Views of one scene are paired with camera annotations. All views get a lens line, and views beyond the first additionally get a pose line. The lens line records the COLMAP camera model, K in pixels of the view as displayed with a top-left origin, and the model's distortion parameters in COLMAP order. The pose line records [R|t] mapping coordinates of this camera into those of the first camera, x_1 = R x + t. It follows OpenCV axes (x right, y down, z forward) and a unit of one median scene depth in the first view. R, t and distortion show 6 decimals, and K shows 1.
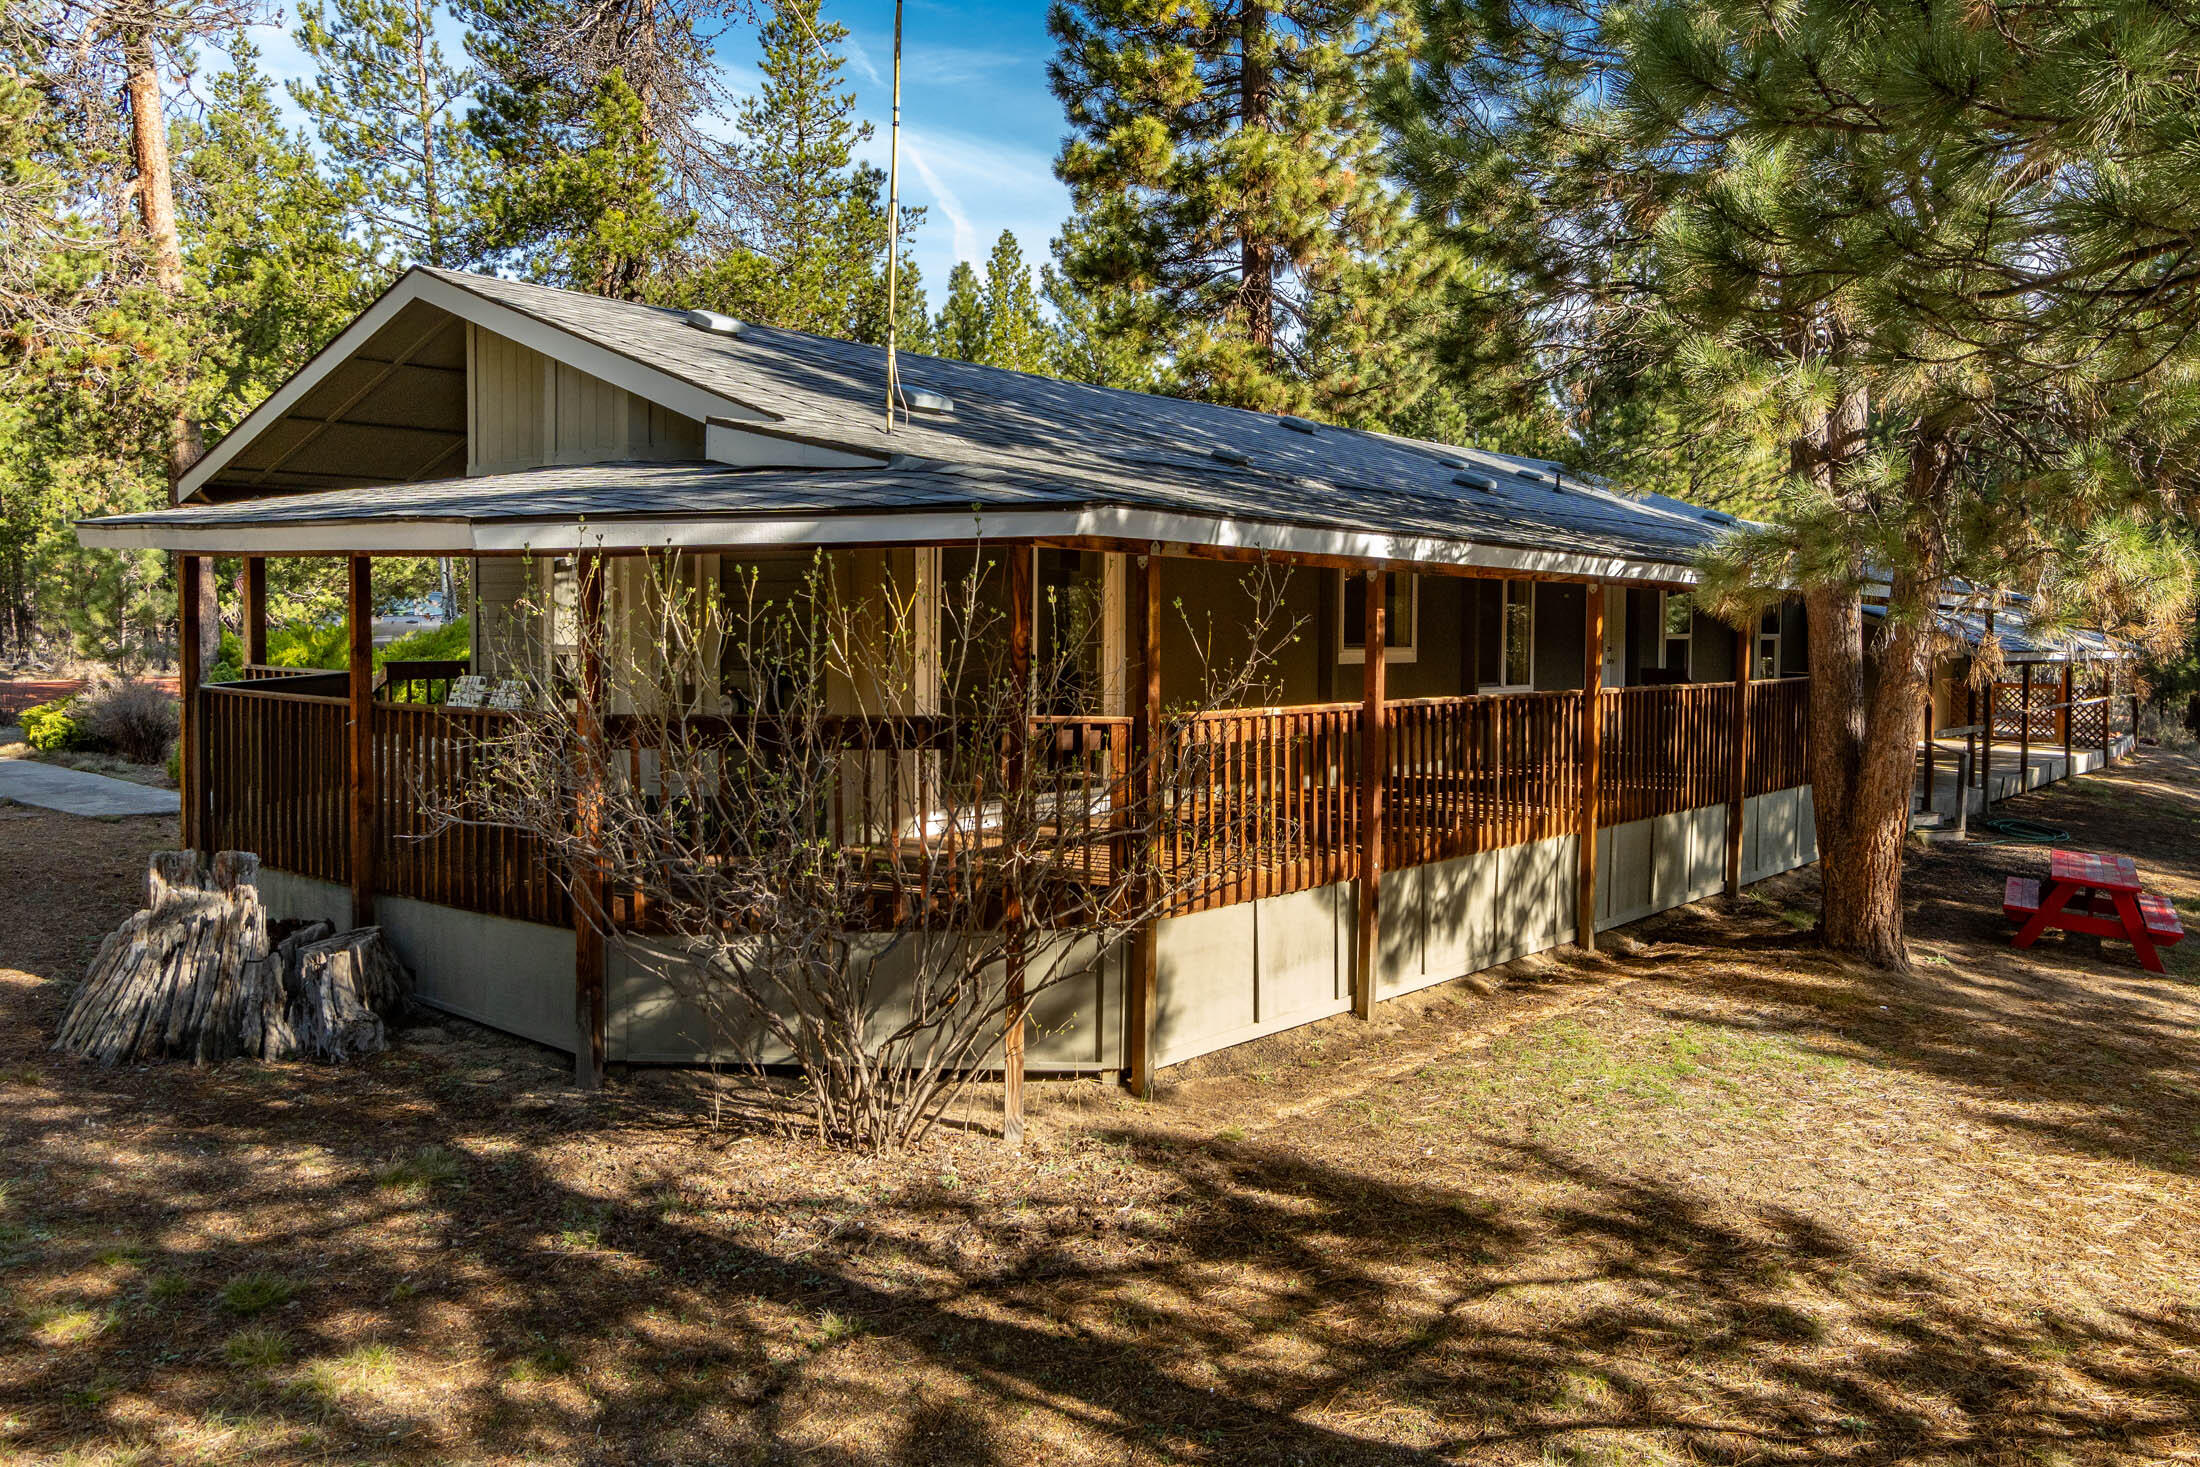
lens RADIAL K [[1603.6, 0, 1100.0], [0, 1603.6, 733.5], [0, 0, 1]] dist [0.000474, 0.000227]
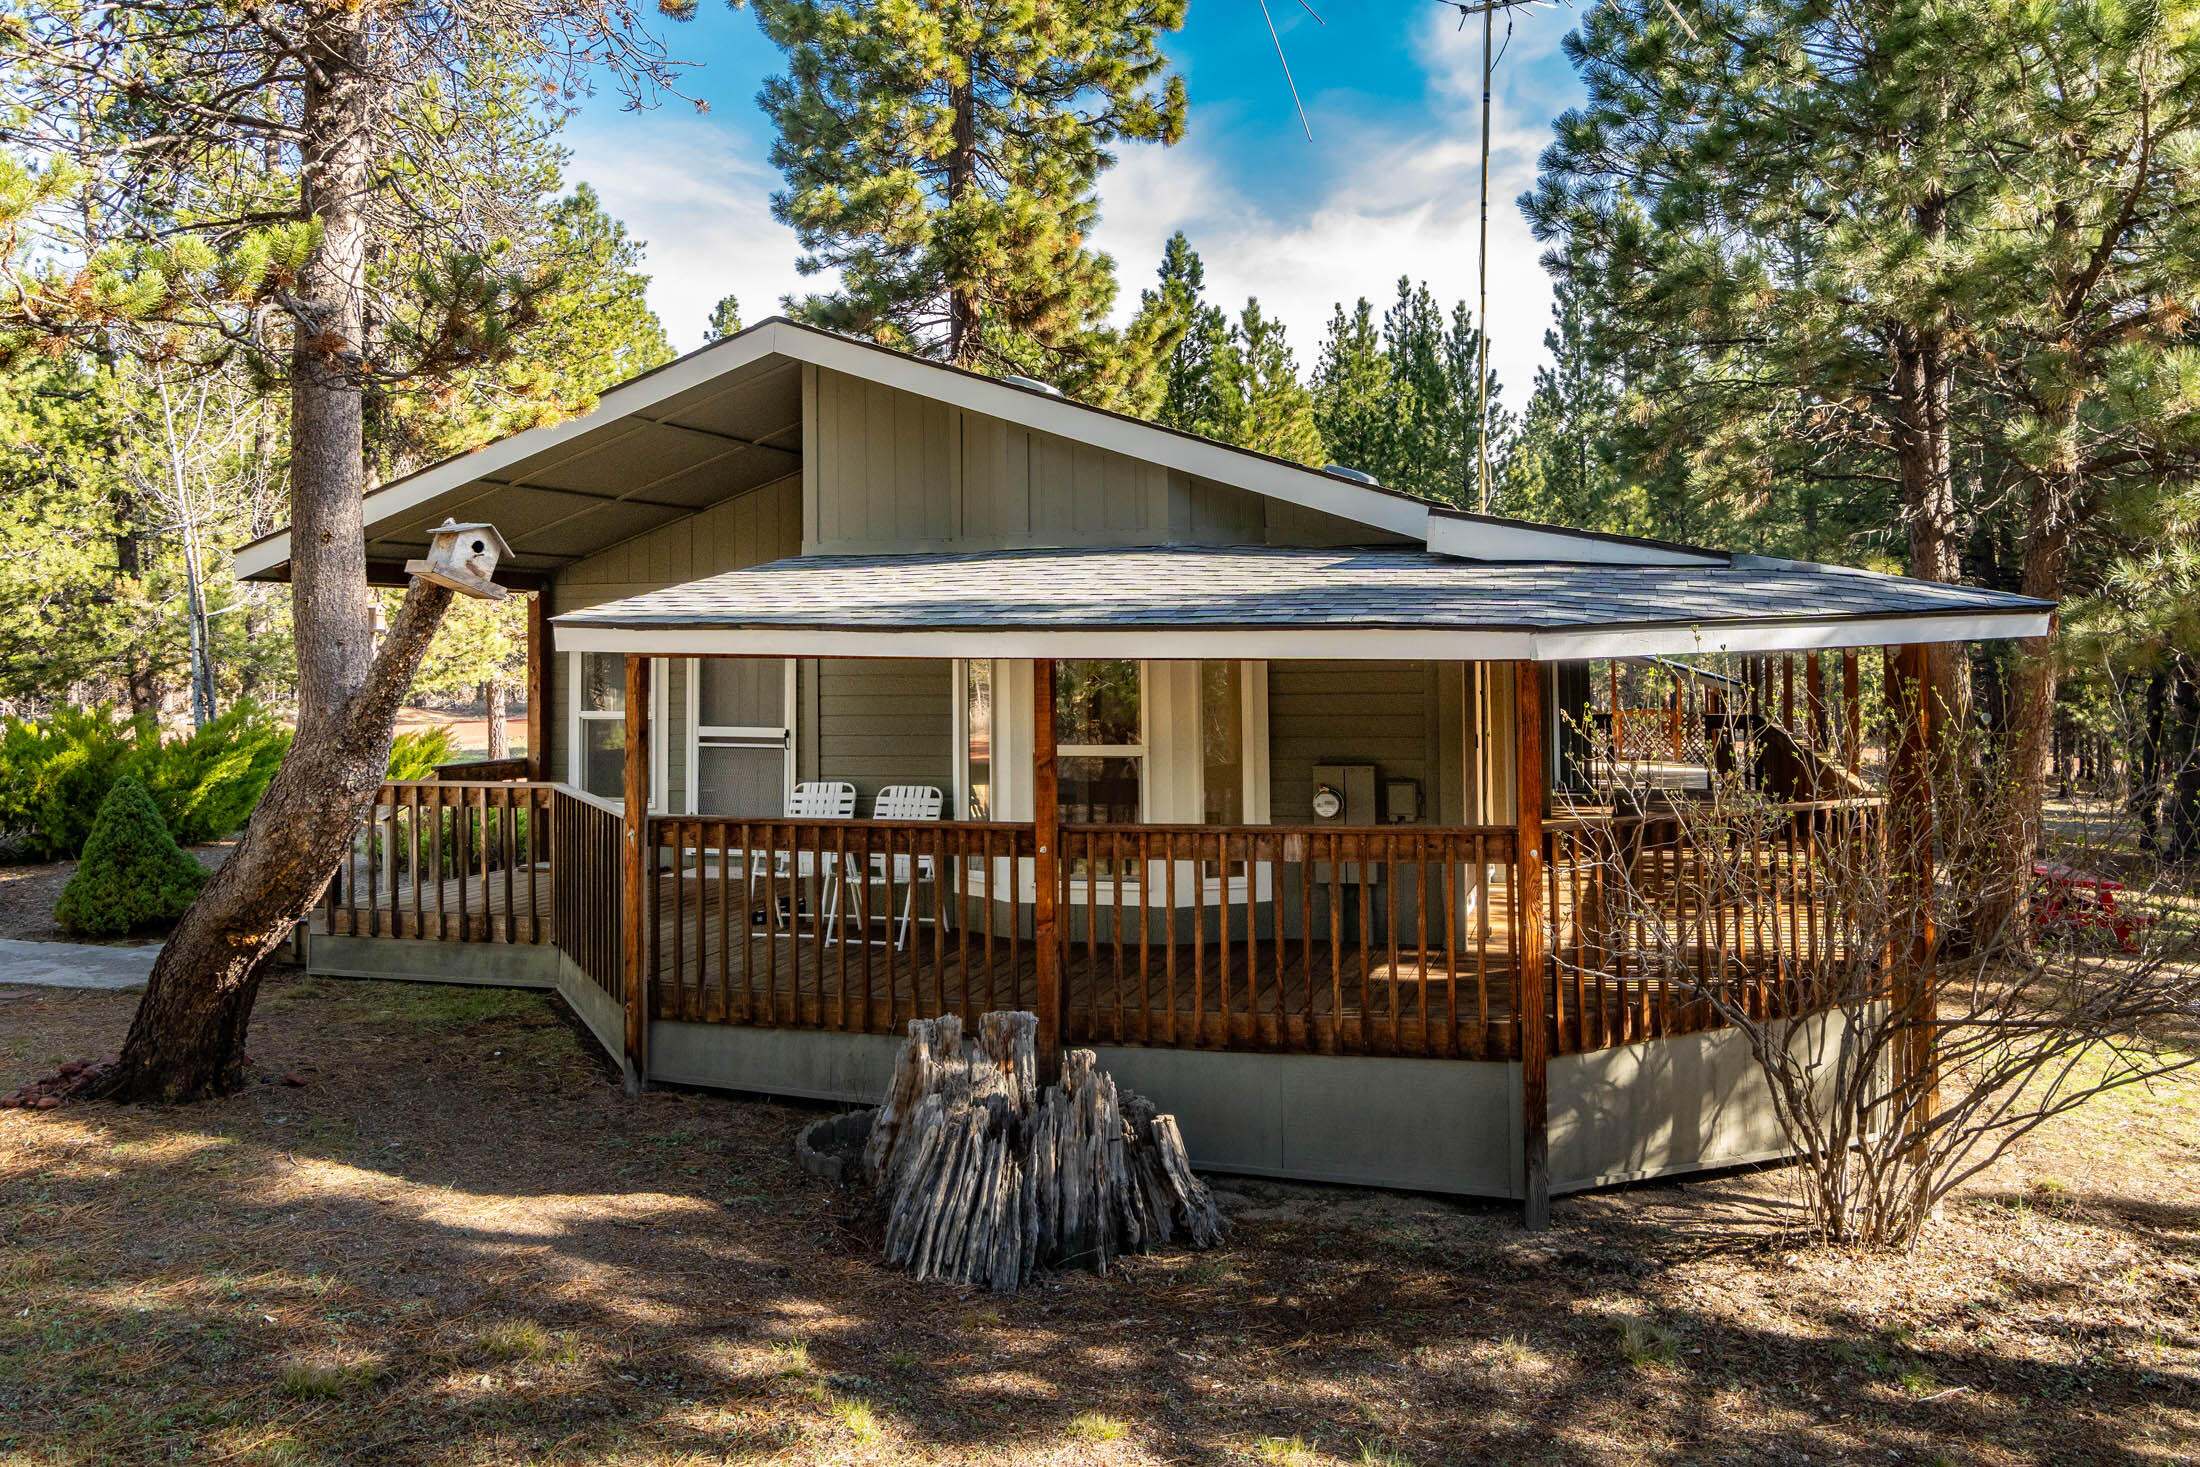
lens RADIAL K [[1609.4, 0, 1100.0], [0, 1609.4, 681.3], [0, 0, 1]] dist [-0.003682, -0.001035]
pose [[0.936138, -0.028205, 0.350501, -0.907803], [0.047427, 0.997798, -0.046376, -0.069479], [-0.348421, 0.060038, 0.935413, 0.196608]]
